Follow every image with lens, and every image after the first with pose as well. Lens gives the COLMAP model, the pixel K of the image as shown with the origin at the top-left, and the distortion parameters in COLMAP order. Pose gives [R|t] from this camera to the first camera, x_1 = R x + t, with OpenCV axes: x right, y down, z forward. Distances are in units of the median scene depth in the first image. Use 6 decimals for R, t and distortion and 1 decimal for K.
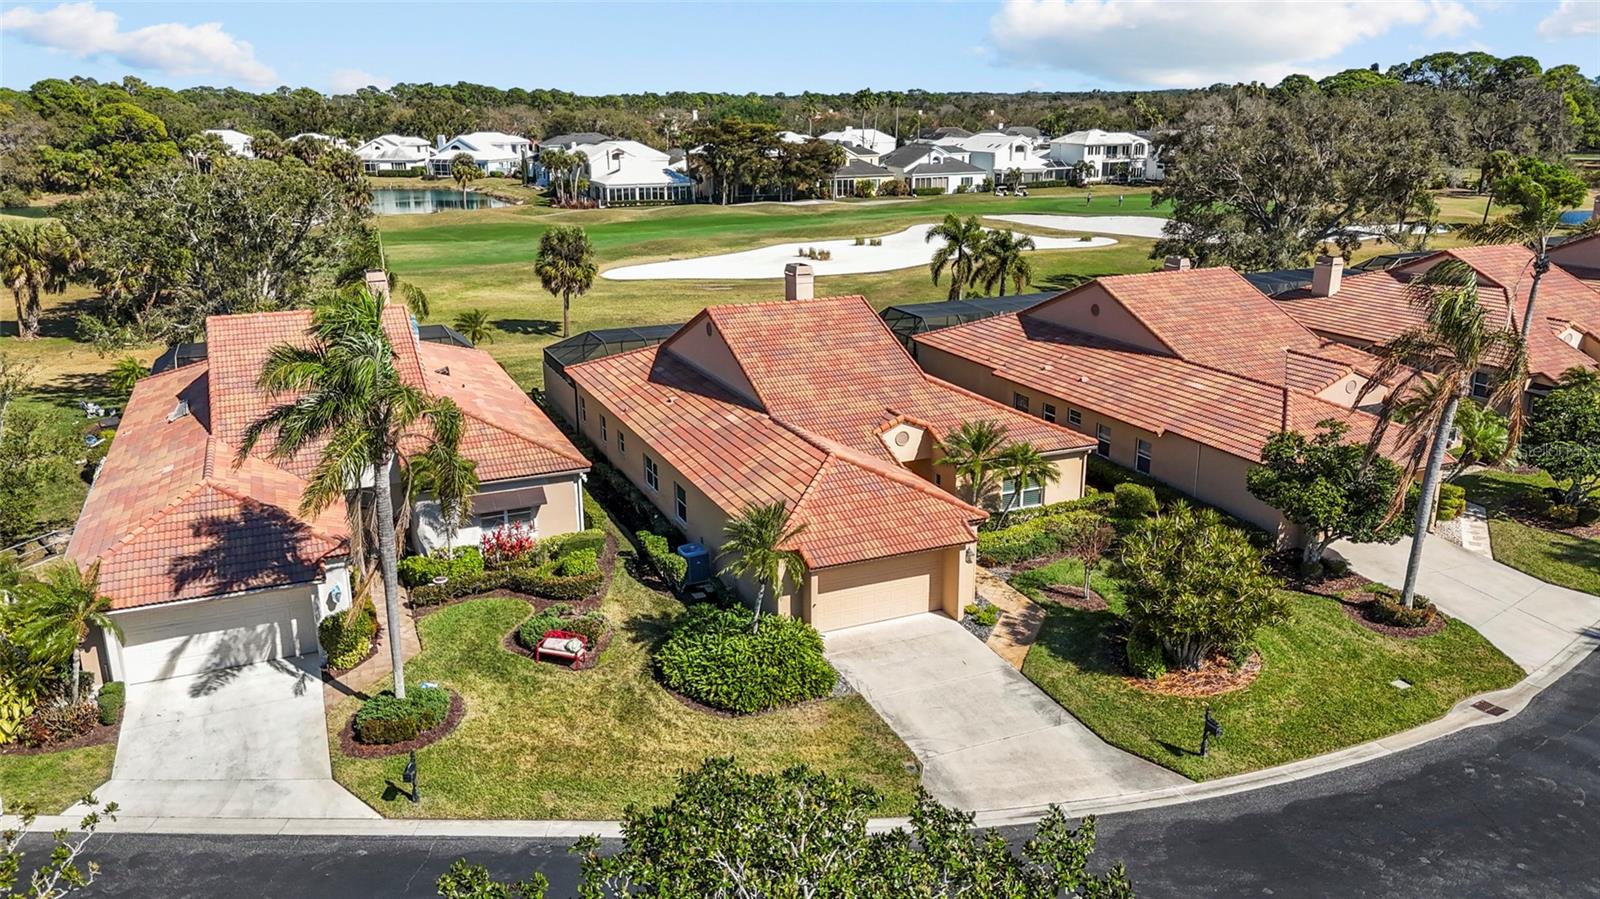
lens RADIAL K [[1171.6, 0, 794.0], [0, 1171.6, 447.7], [0, 0, 1]] dist [0.082350, -0.080503]
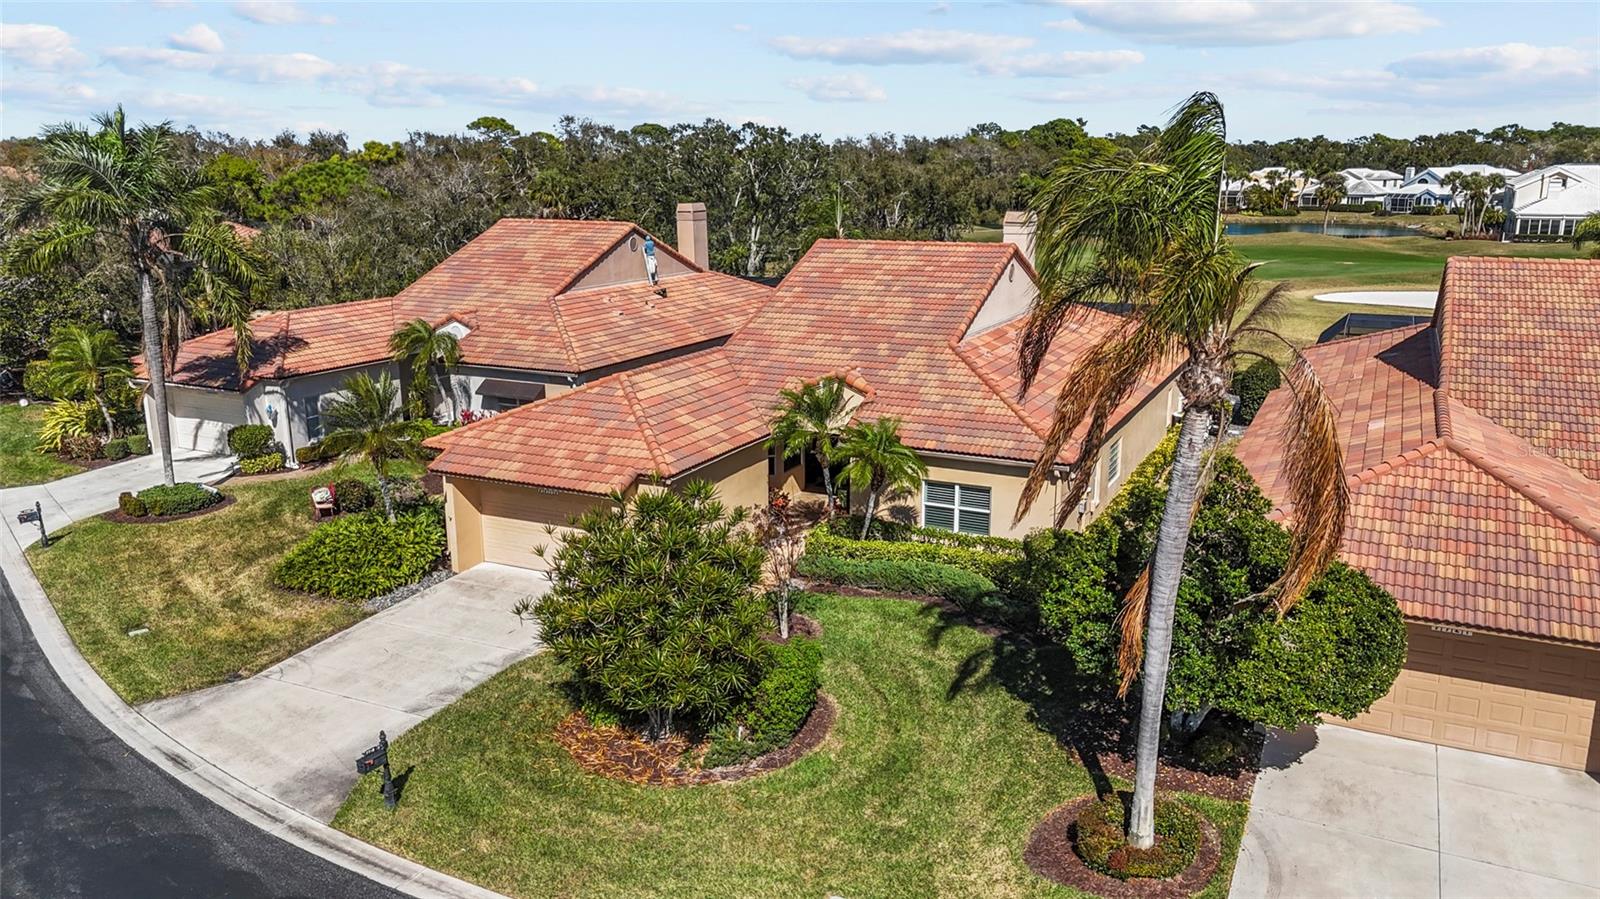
lens RADIAL K [[1171.6, 0, 794.0], [0, 1171.6, 447.7], [0, 0, 1]] dist [0.082350, -0.080503]
pose [[0.640276, 0.184191, -0.745734, 0.141777], [-0.219482, 0.974220, 0.052182, -0.002480], [0.736121, 0.130264, 0.664197, 0.105084]]
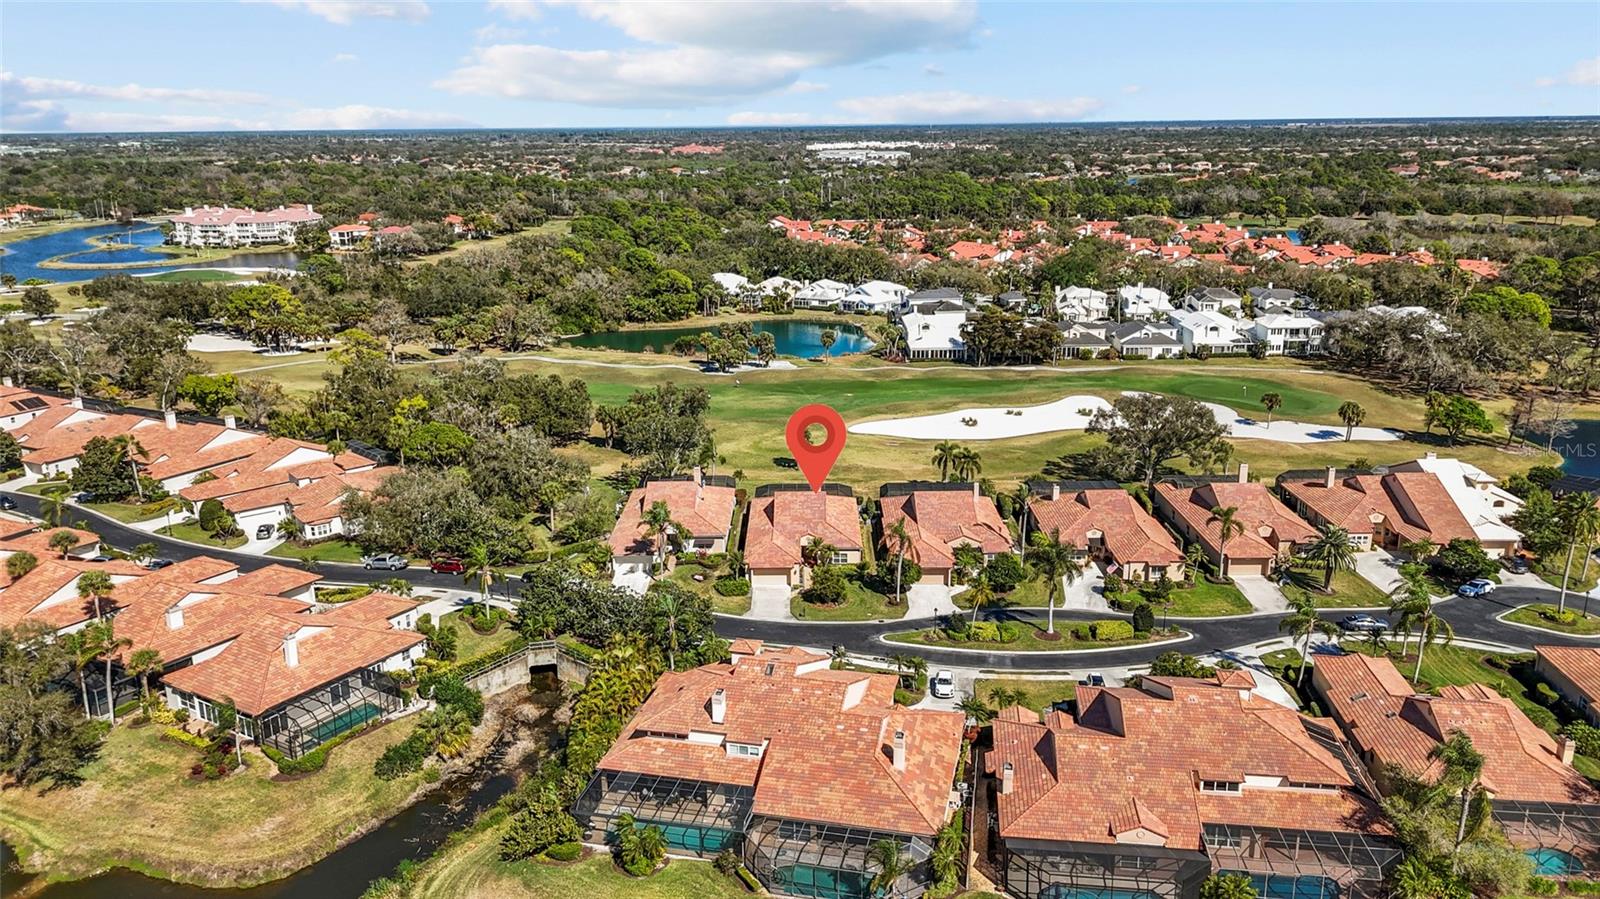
lens RADIAL K [[1171.6, 0, 794.0], [0, 1171.6, 447.7], [0, 0, 1]] dist [0.082350, -0.080503]
pose [[0.912682, 0.102891, -0.395506, 0.315822], [-0.109966, 0.993924, 0.004808, -0.065367], [0.393598, 0.039104, 0.918451, -0.507786]]
